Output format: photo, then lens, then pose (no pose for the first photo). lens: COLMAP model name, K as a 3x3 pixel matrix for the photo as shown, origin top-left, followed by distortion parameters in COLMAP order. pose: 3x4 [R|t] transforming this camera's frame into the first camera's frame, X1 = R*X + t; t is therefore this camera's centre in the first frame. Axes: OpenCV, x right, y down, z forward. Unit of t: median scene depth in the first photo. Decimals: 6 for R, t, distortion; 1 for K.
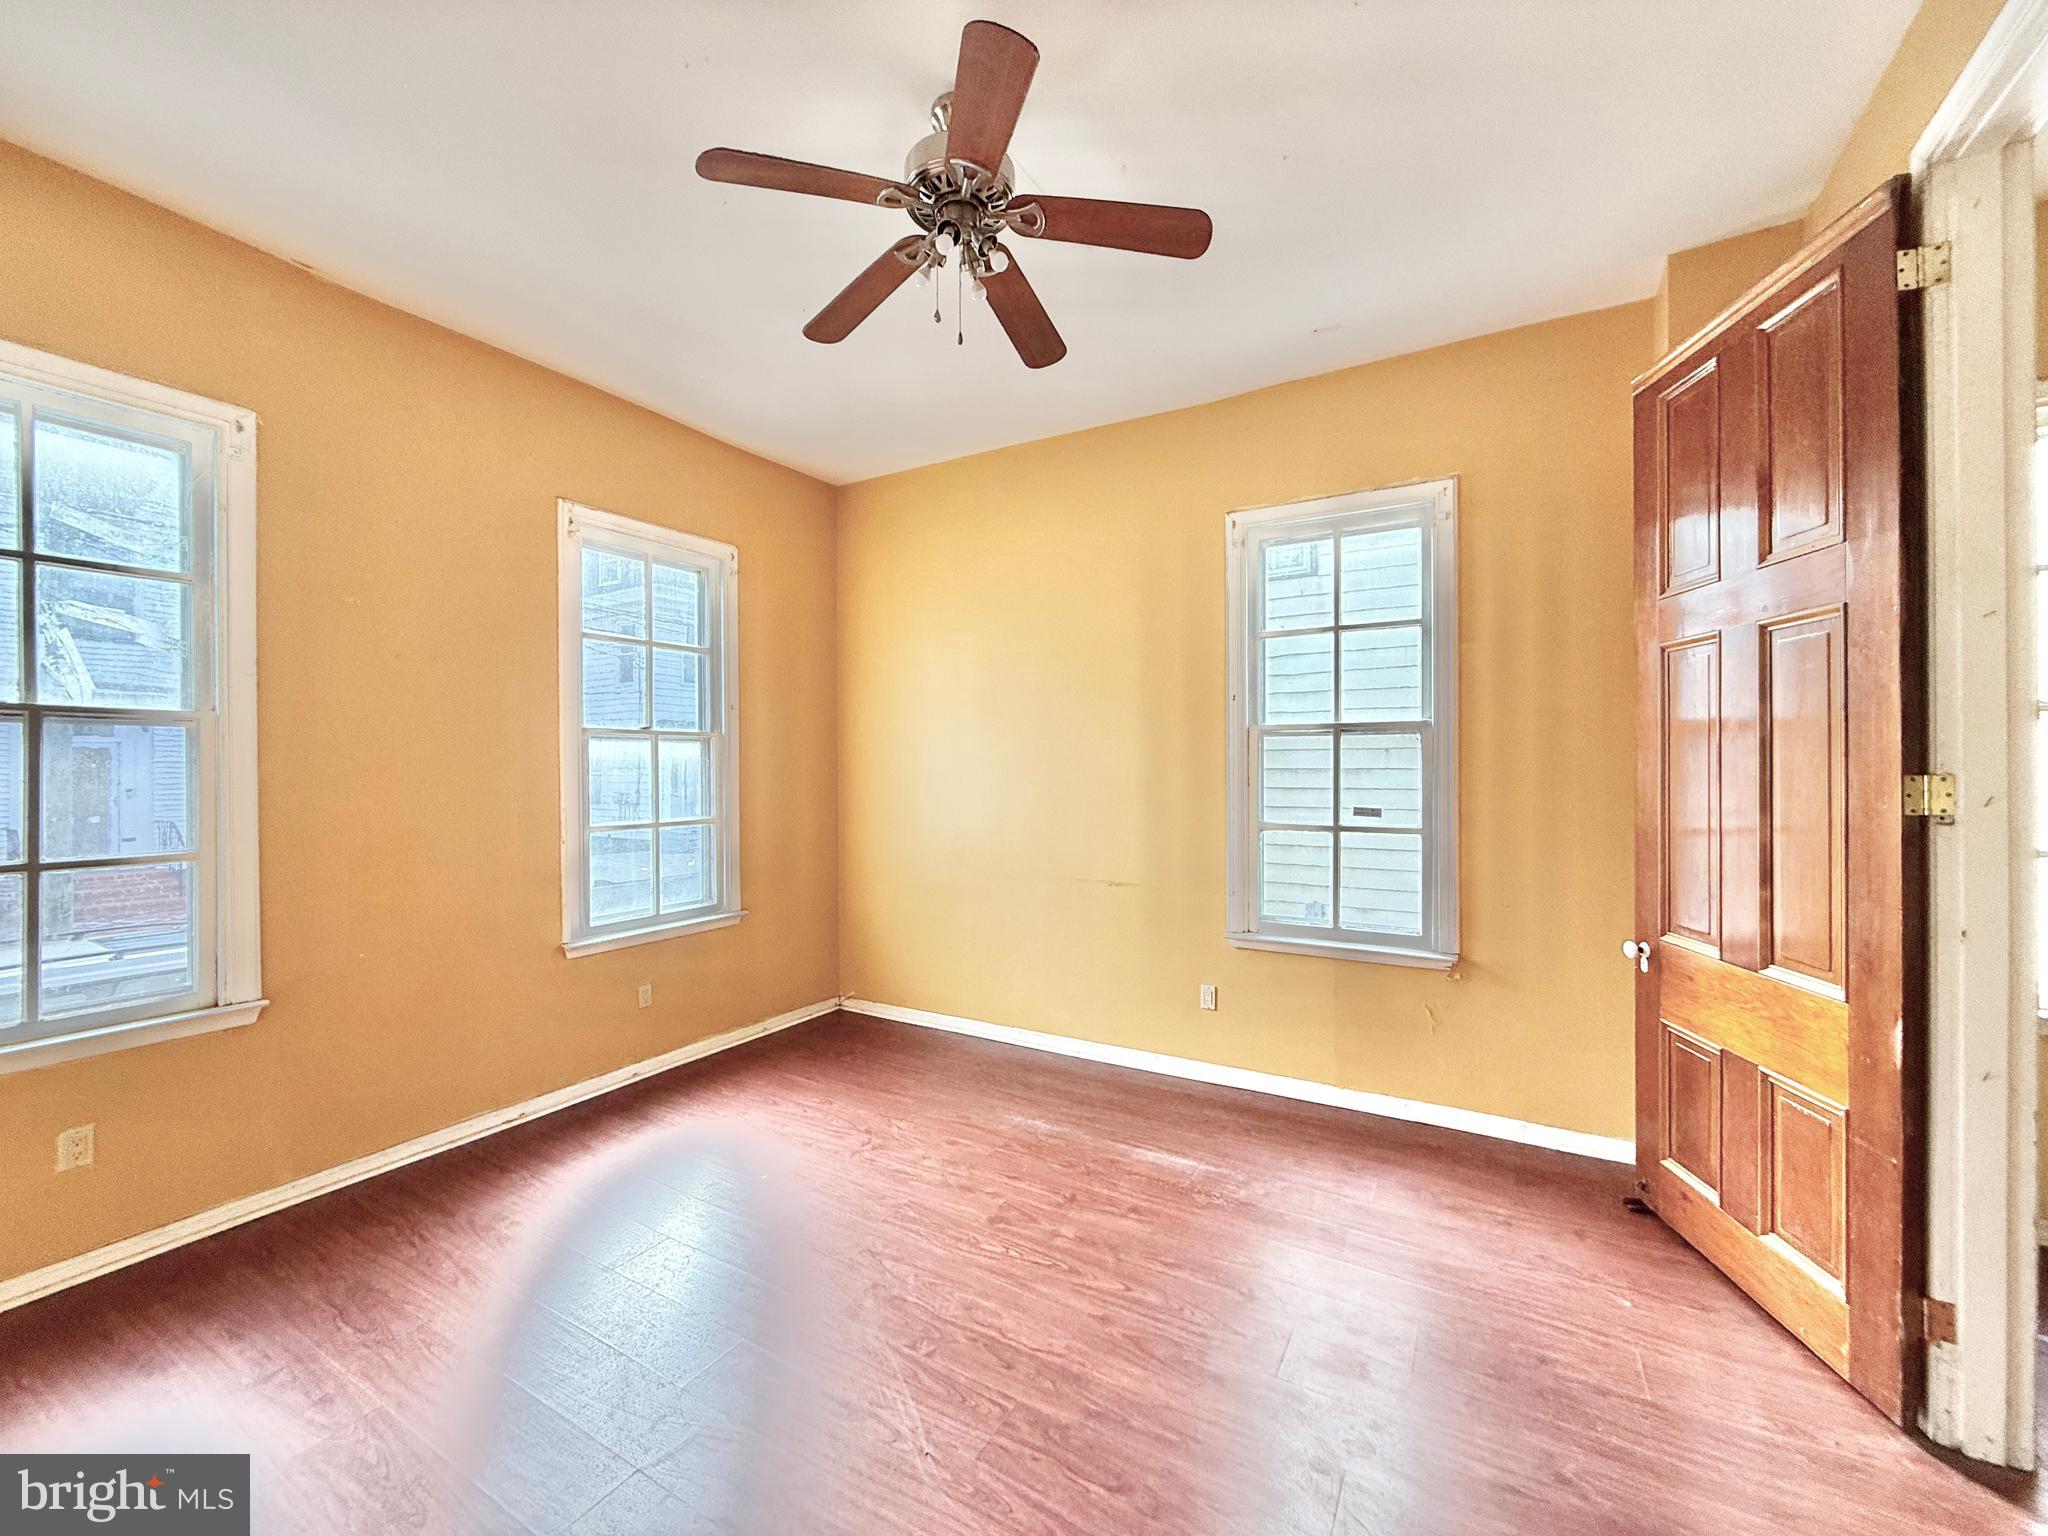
lens RADIAL K [[825.7, 0, 1030.4], [0, 825.7, 768.6], [0, 0, 1]] dist [0.003738, -0.000917]
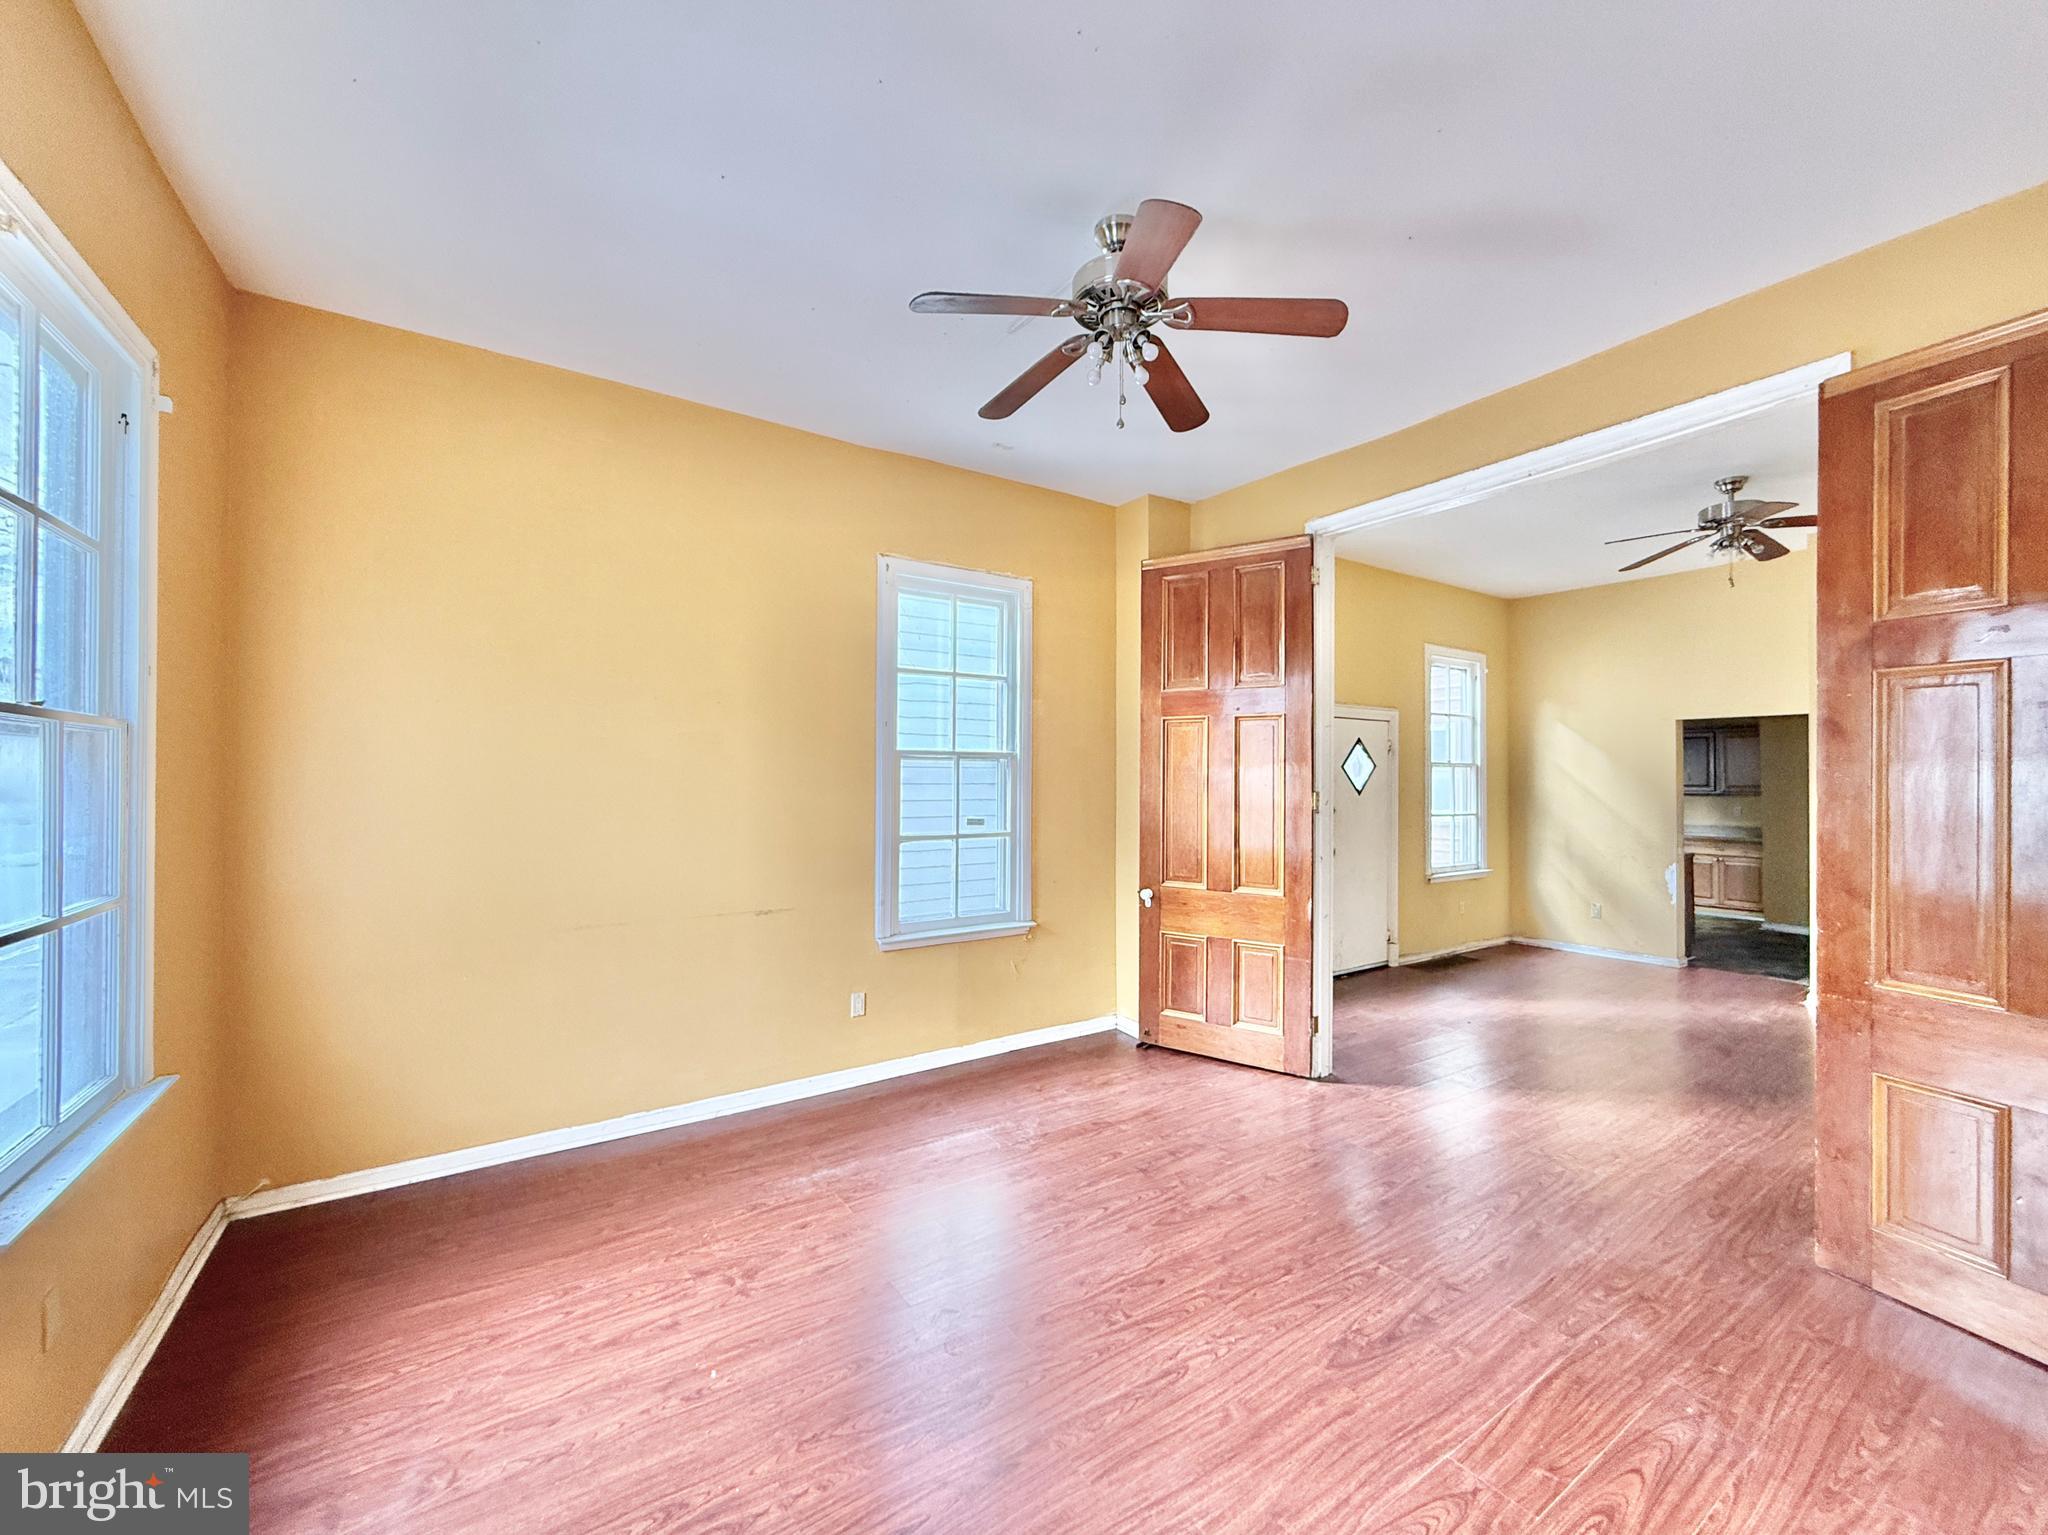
lens RADIAL K [[825.7, 0, 1041.0], [0, 825.7, 774.8], [0, 0, 1]] dist [0.003738, -0.000917]
pose [[0.424930, 0.007366, 0.905196, -1.020347], [-0.001347, 0.999971, -0.007505, -0.016139], [-0.905225, 0.001970, 0.424928, 0.535604]]
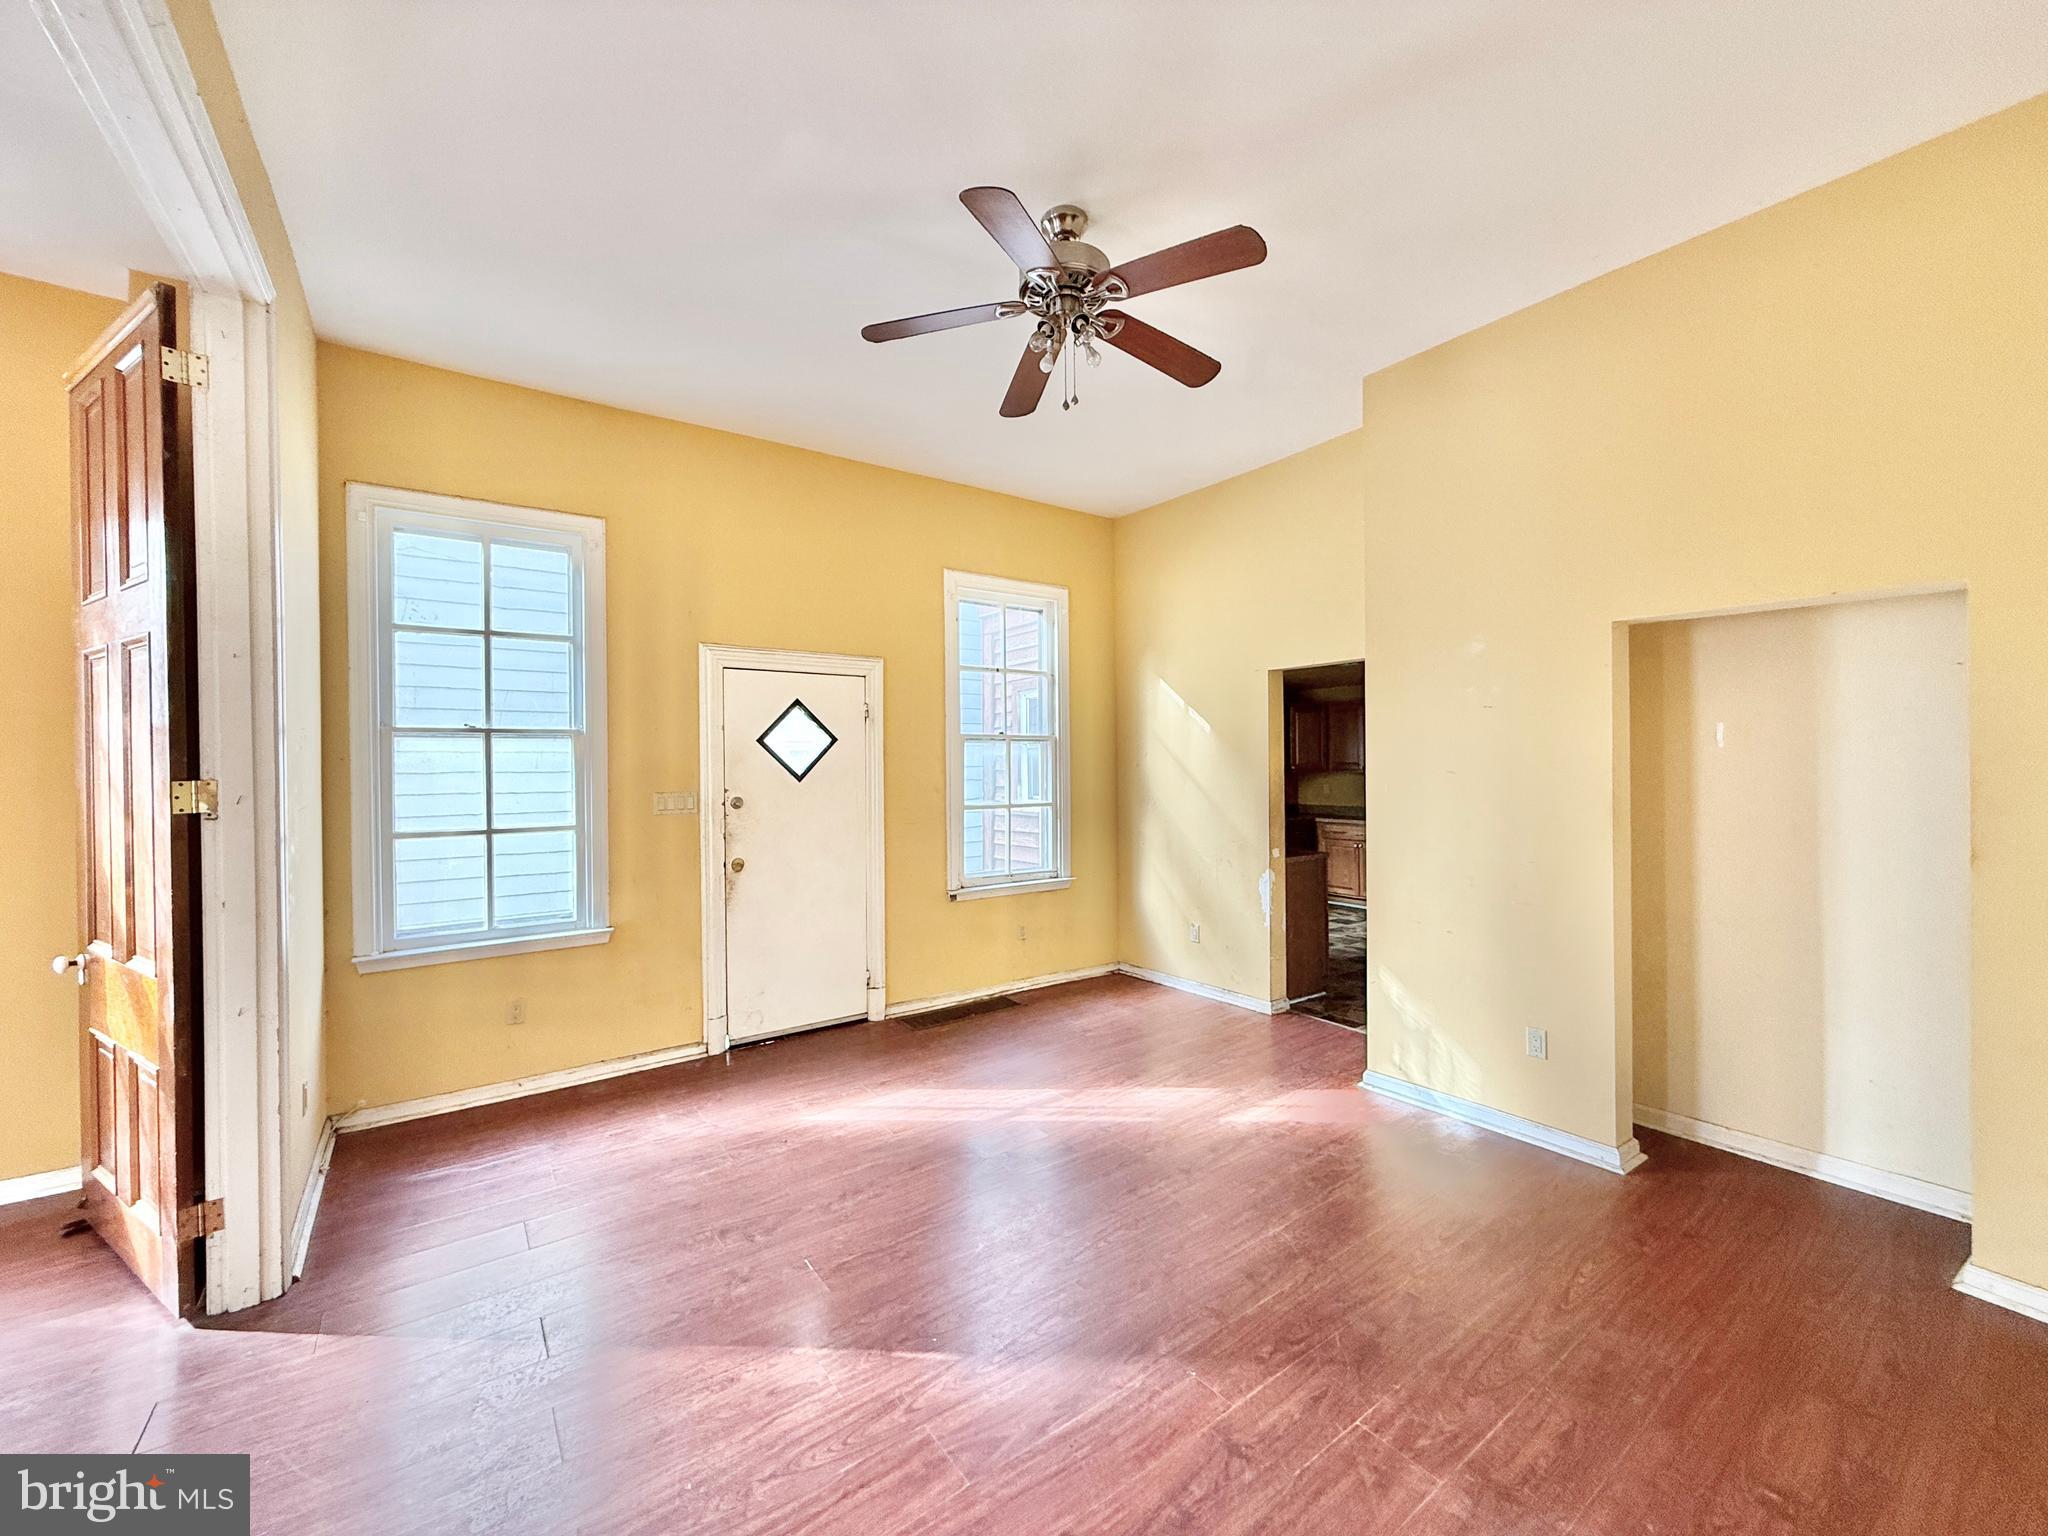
lens RADIAL K [[825.7, 0, 1015.0], [0, 825.7, 767.1], [0, 0, 1]] dist [0.003738, -0.000917]
pose [[0.402366, -0.006220, 0.915458, 0.332440], [0.009963, 0.999947, 0.002416, -0.002693], [-0.915425, 0.008148, 0.402407, -0.463397]]
